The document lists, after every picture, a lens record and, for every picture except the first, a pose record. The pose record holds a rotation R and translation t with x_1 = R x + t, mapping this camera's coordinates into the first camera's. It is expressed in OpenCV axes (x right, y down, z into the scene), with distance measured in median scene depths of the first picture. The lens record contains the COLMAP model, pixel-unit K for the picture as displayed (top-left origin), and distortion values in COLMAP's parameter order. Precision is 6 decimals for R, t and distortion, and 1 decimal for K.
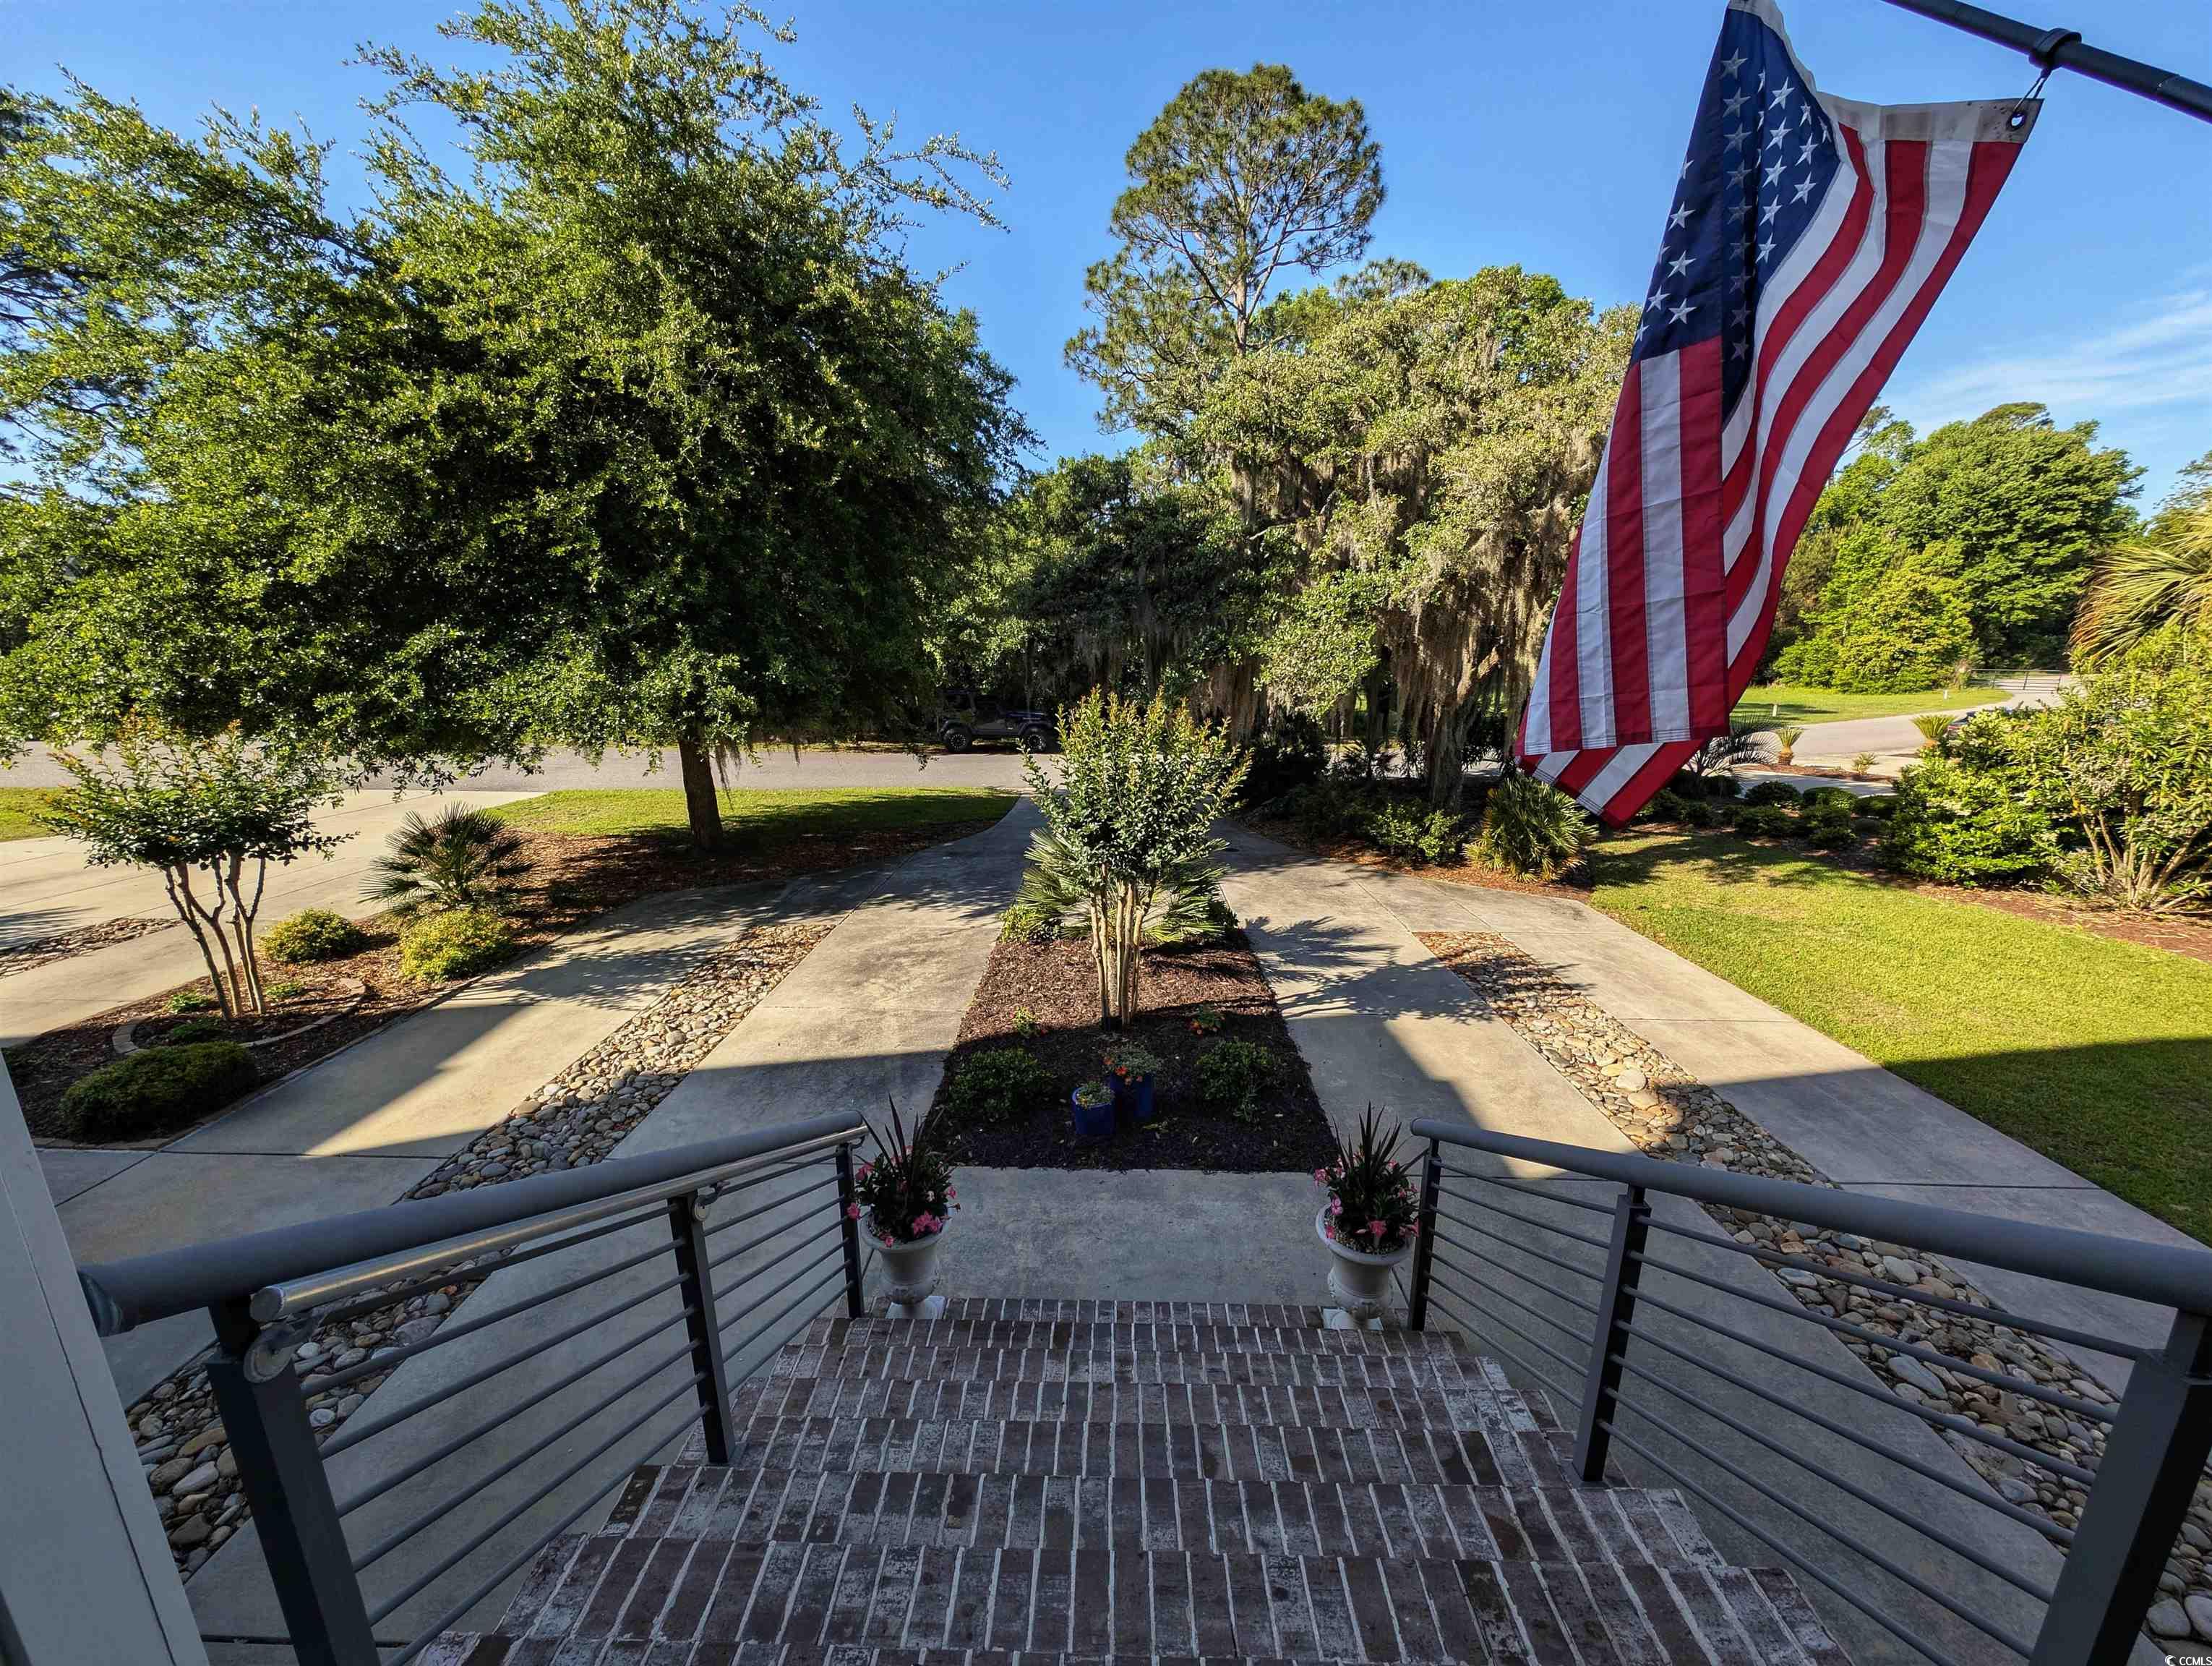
lens RADIAL K [[836.0, 0, 1091.3], [0, 836.0, 840.0], [0, 0, 1]] dist [0.001204, -0.001828]
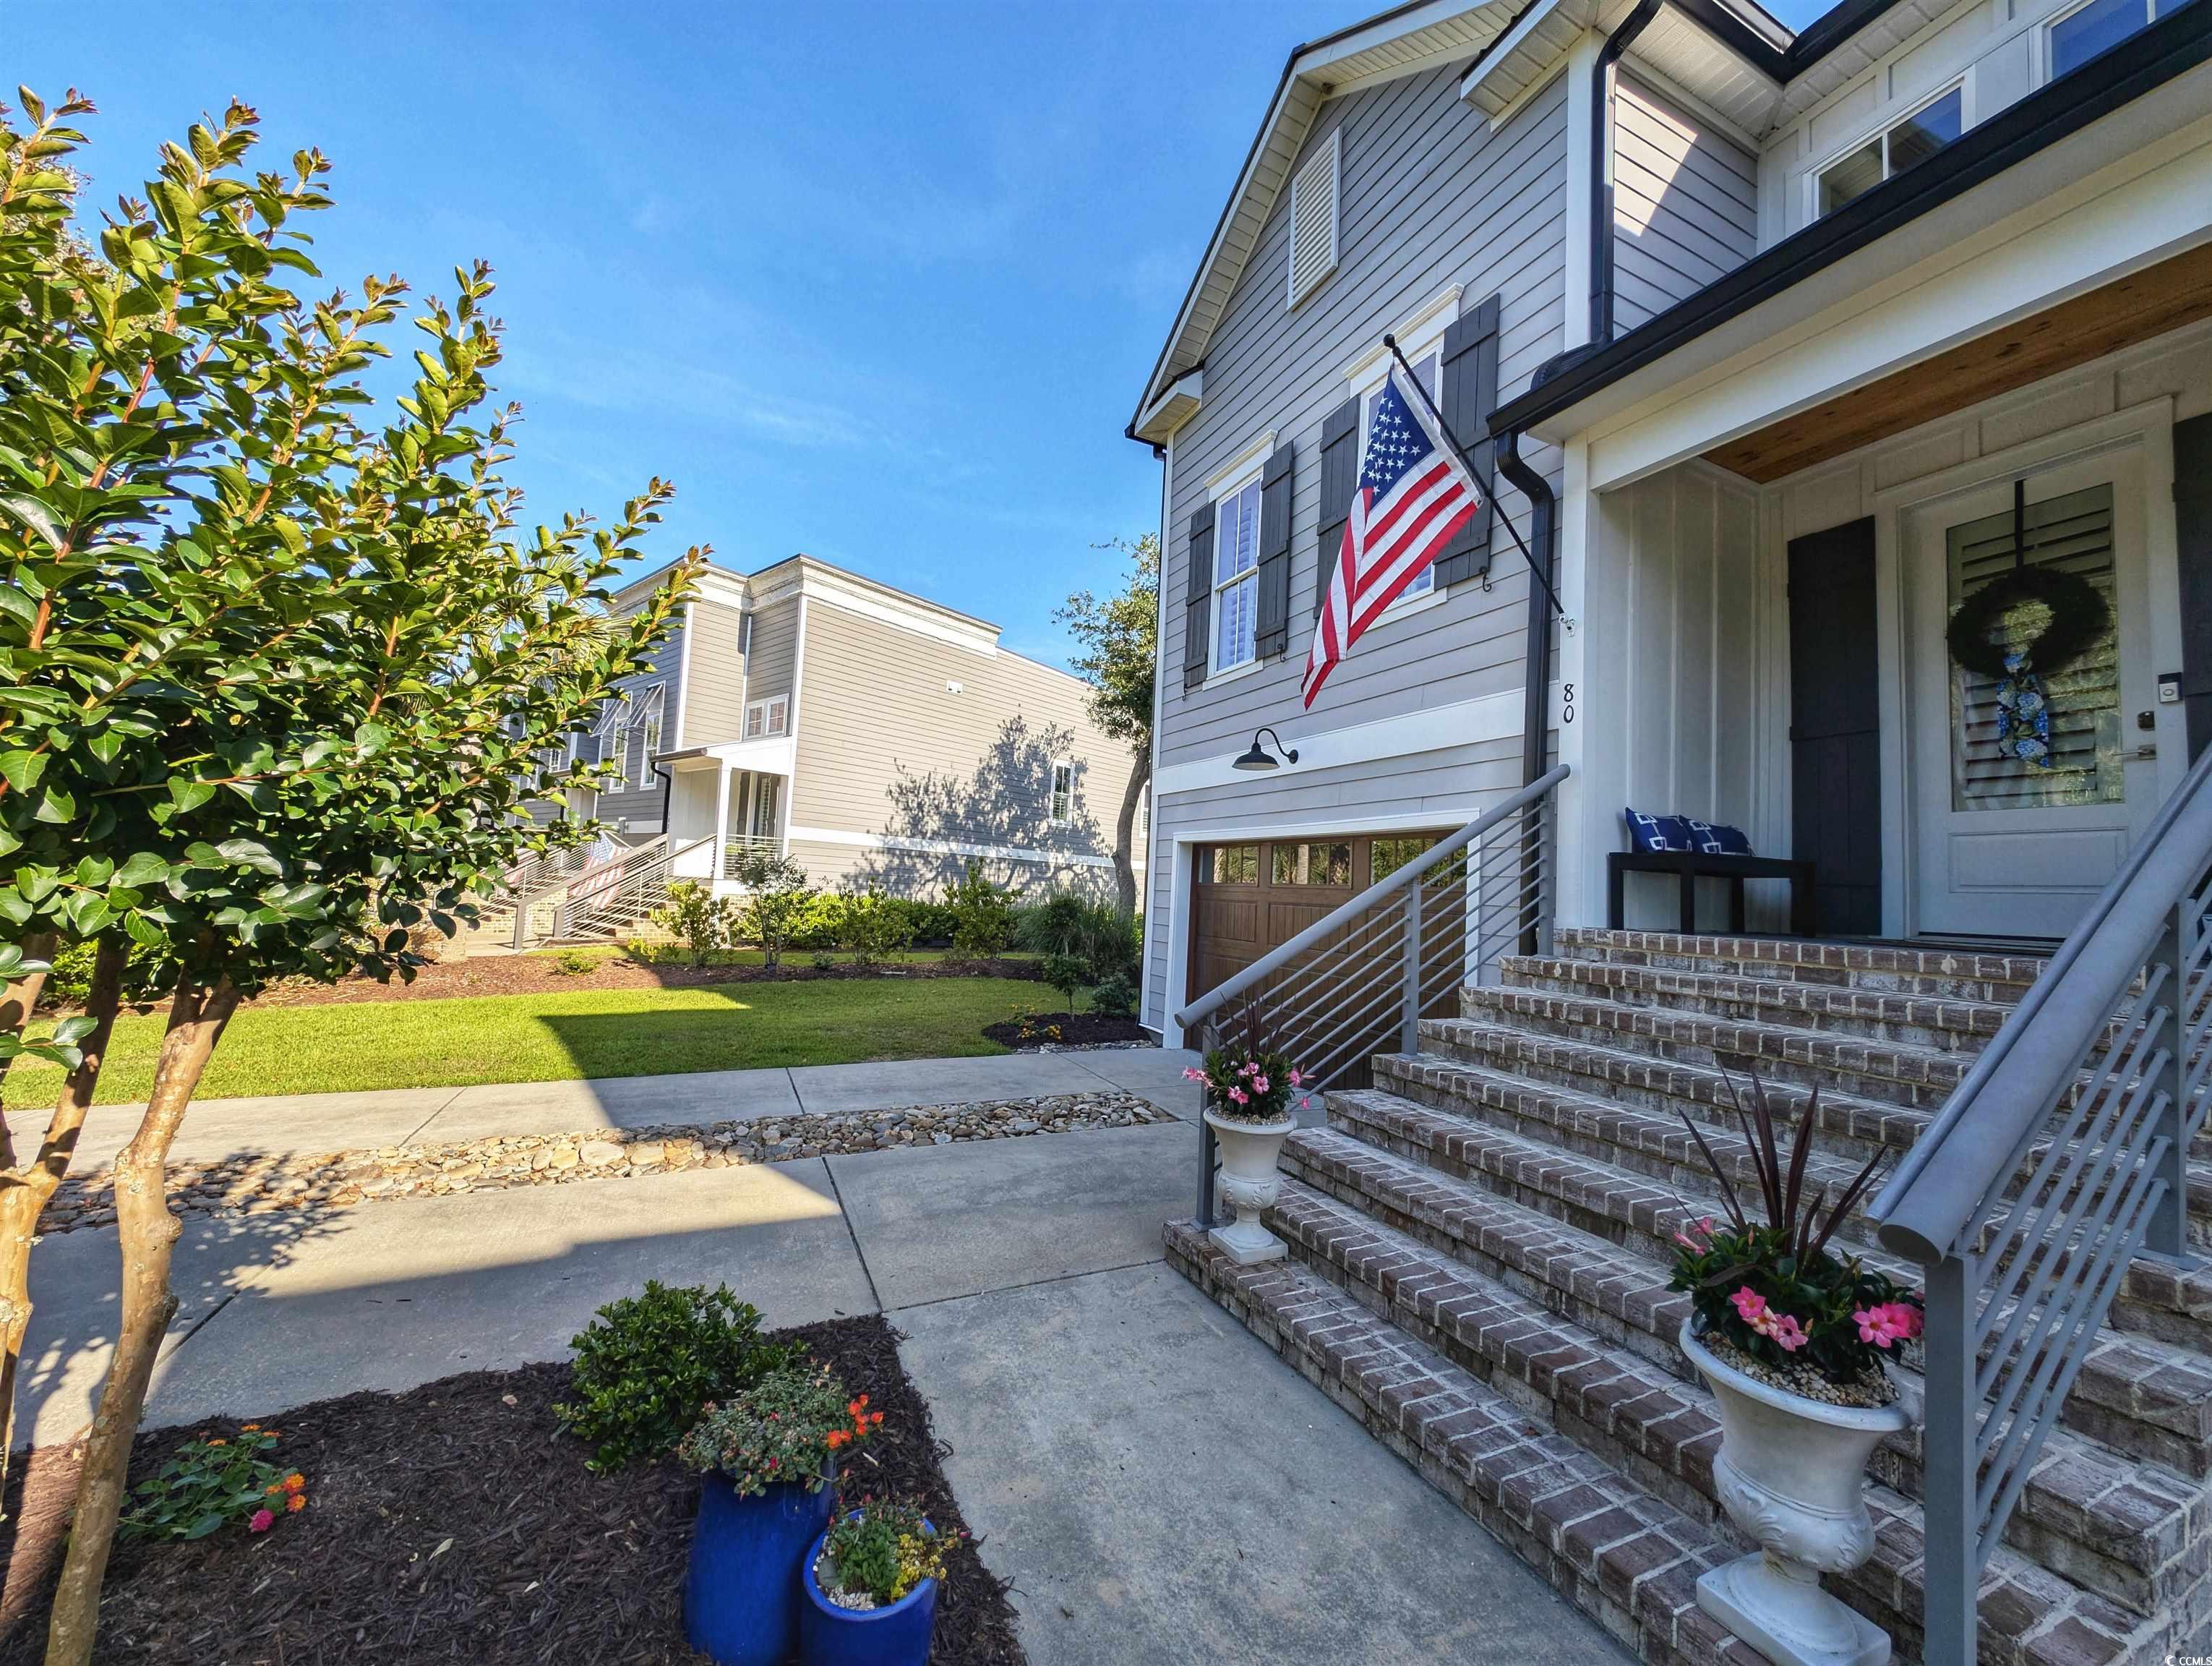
lens RADIAL K [[836.0, 0, 1091.3], [0, 836.0, 840.0], [0, 0, 1]] dist [0.001204, -0.001828]
pose [[-0.445847, 0.025557, 0.894744, -0.248499], [0.163983, 0.985007, 0.053578, 0.022046], [-0.879960, 0.170610, -0.443354, 0.753231]]
